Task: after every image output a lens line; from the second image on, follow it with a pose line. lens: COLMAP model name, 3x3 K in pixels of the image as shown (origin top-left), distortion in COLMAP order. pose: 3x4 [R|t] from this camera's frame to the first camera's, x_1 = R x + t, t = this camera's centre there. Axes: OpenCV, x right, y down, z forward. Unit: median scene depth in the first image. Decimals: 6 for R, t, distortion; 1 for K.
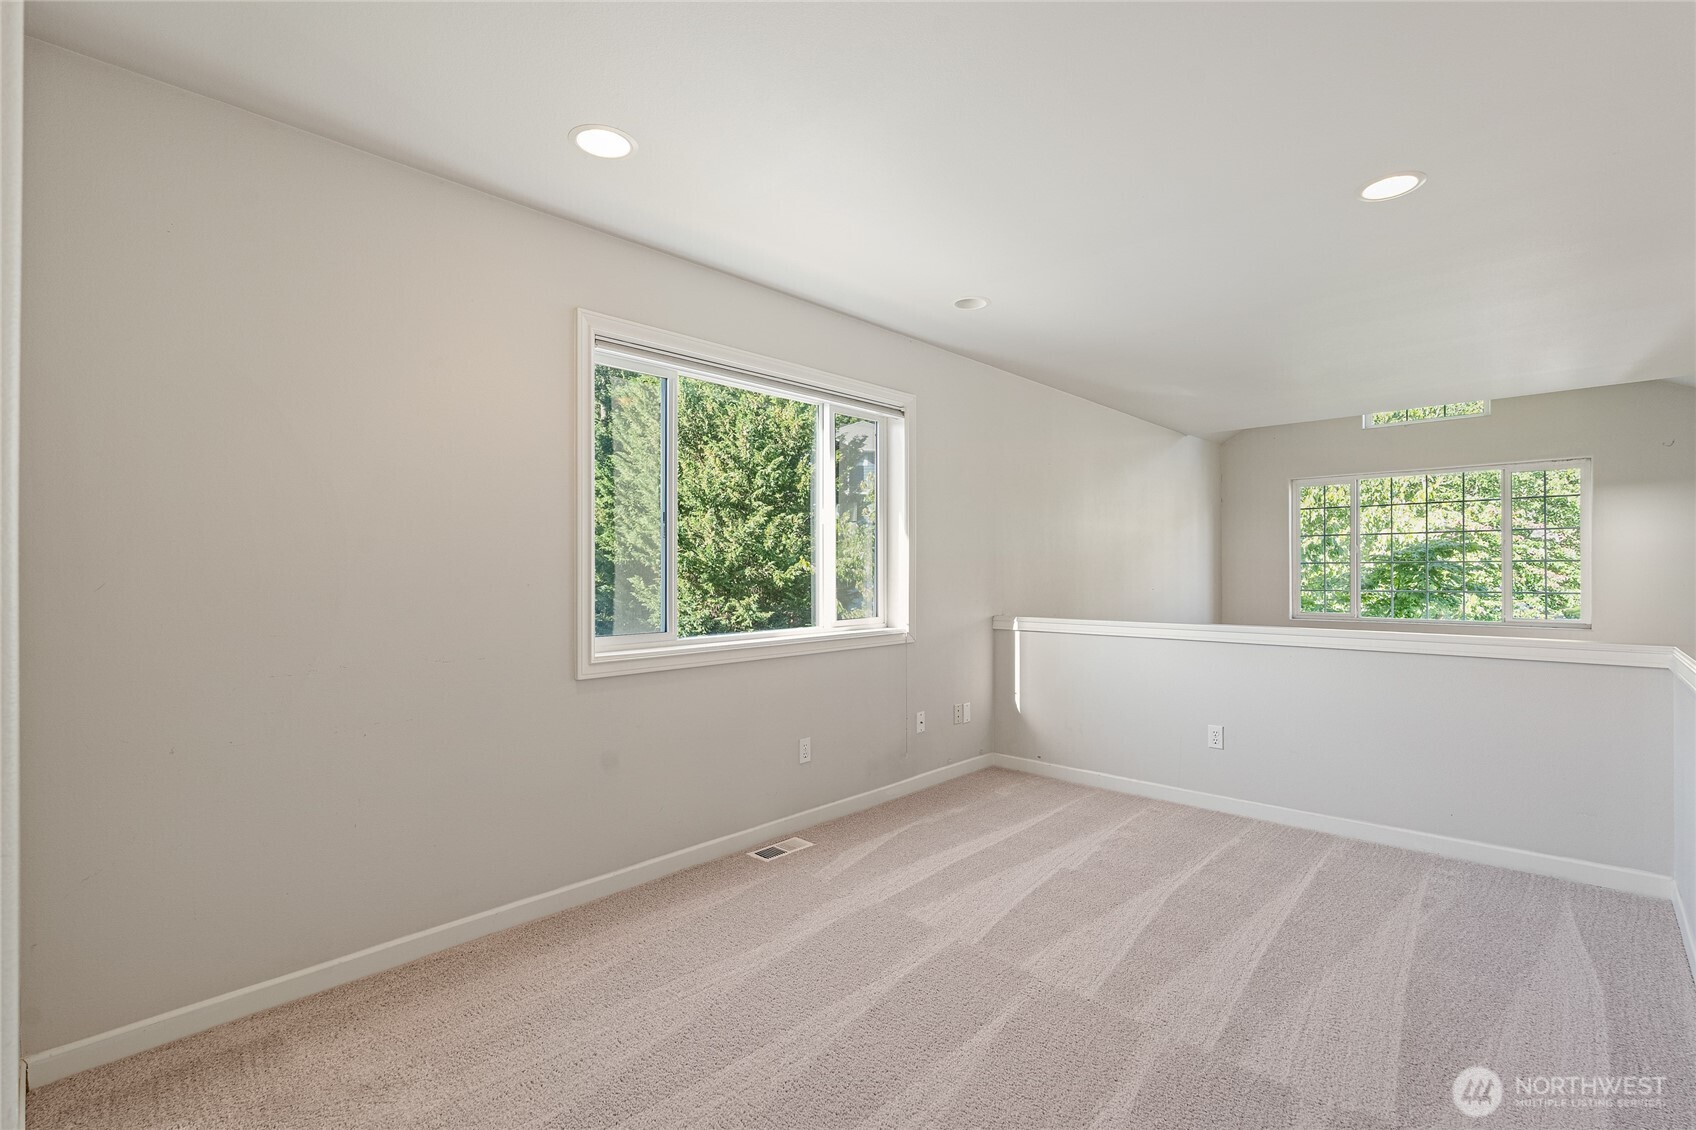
lens RADIAL K [[766.6, 0, 839.0], [0, 766.6, 568.8], [0, 0, 1]] dist [-0.009195, 0.000473]
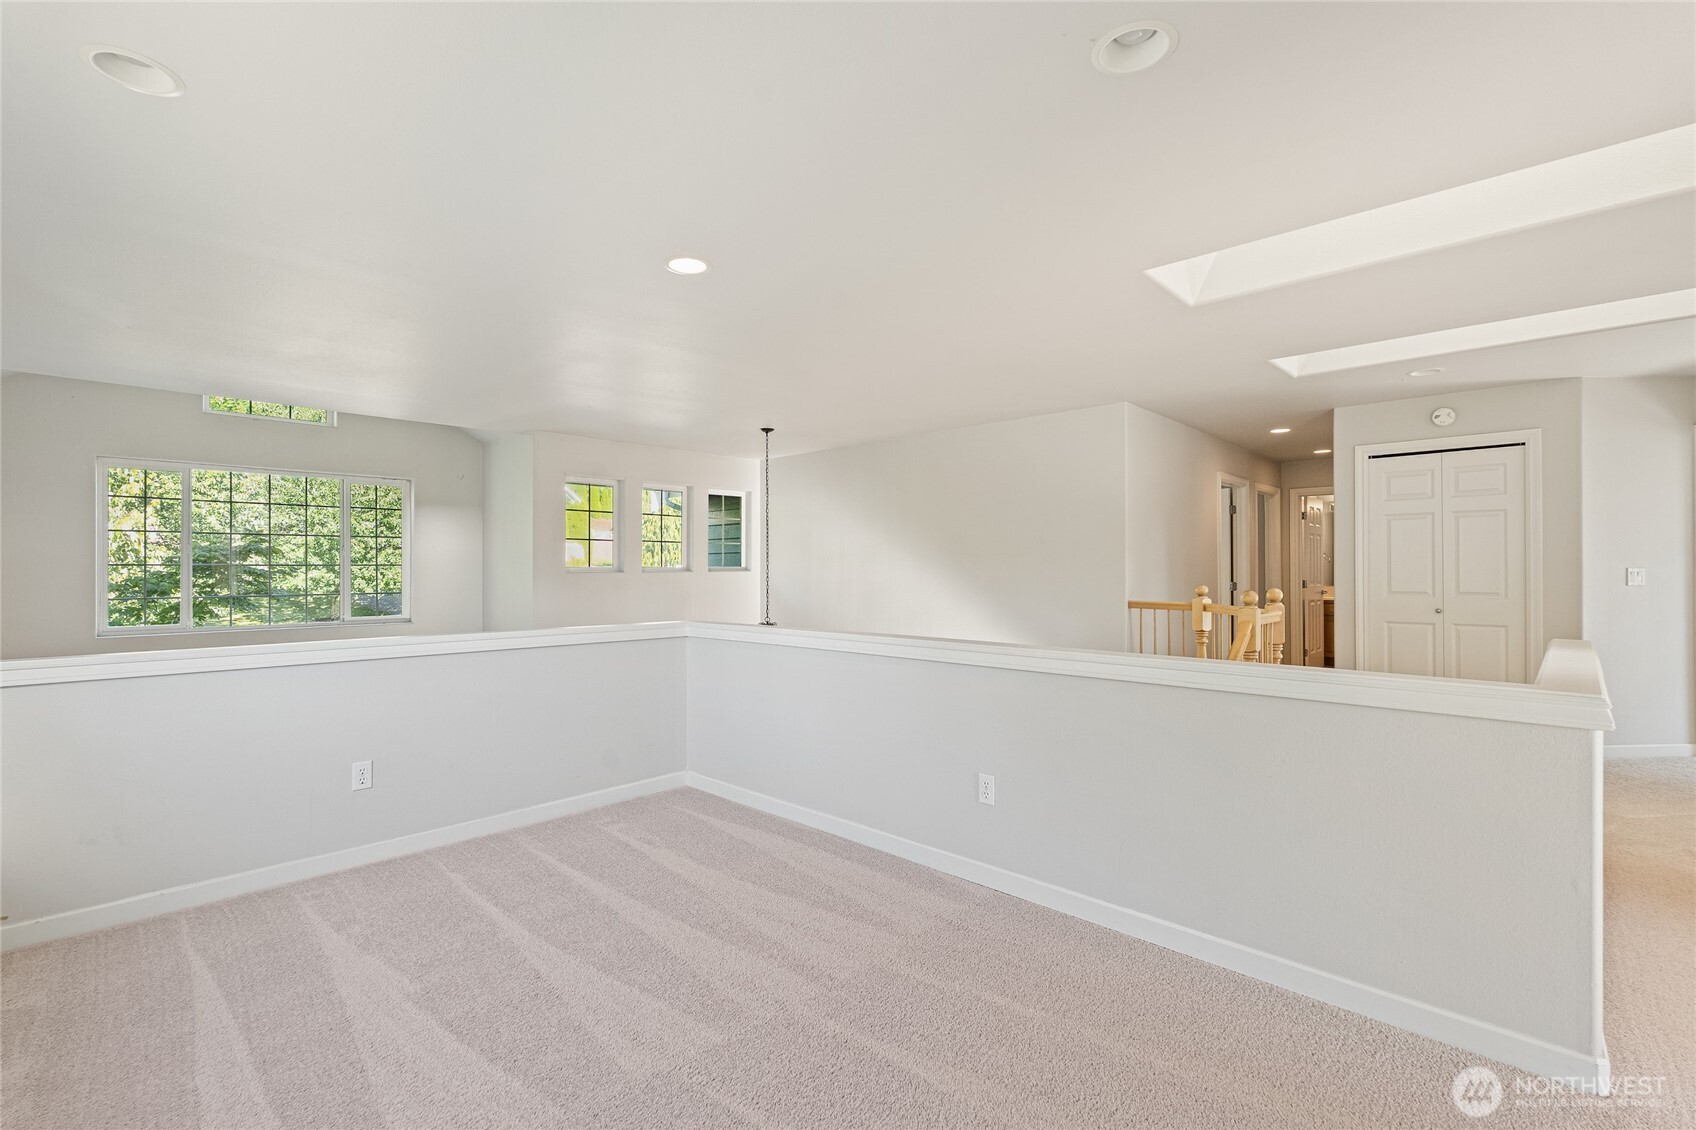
lens RADIAL K [[766.6, 0, 849.4], [0, 766.6, 563.3], [0, 0, 1]] dist [-0.009195, 0.000473]
pose [[0.000592, 0.009238, 0.999957, -0.412506], [0.003207, 0.999952, -0.009240, 0.000908], [-0.999995, 0.003213, 0.000562, 0.591906]]
